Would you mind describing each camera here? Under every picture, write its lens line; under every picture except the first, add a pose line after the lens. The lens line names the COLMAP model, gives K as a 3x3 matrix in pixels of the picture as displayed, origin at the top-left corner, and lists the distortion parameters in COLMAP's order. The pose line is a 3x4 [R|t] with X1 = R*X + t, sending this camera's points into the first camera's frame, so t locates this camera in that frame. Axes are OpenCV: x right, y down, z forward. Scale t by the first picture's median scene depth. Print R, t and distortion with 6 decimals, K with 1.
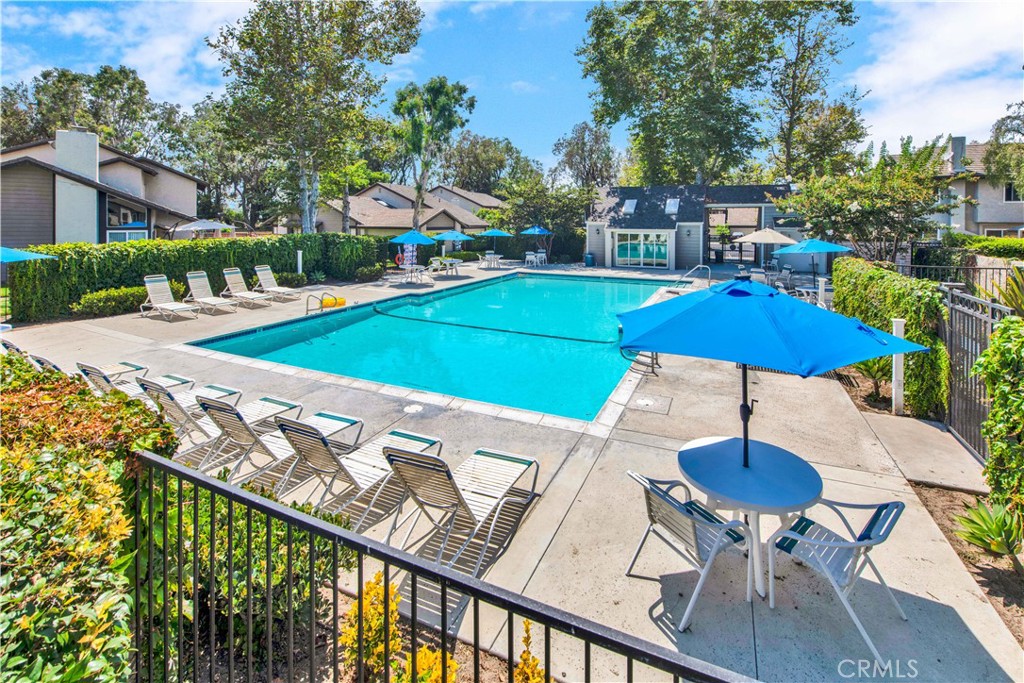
lens RADIAL K [[444.2, 0, 509.0], [0, 444.2, 326.8], [0, 0, 1]] dist [0.020776, -0.000200]
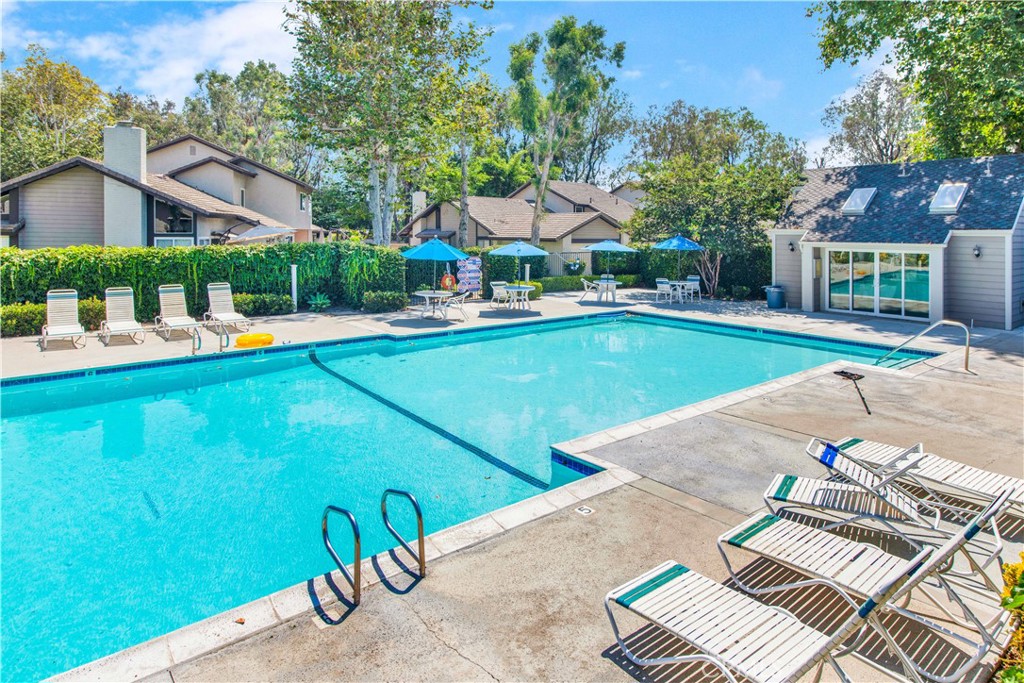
lens RADIAL K [[605.8, 0, 512.0], [0, 605.8, 341.5], [0, 0, 1]] dist [0.025028, -0.000912]
pose [[0.911952, 0.078689, -0.402681, 0.202845], [-0.101466, 0.994205, -0.035509, -0.035736], [0.397553, 0.073241, 0.914652, 0.182689]]
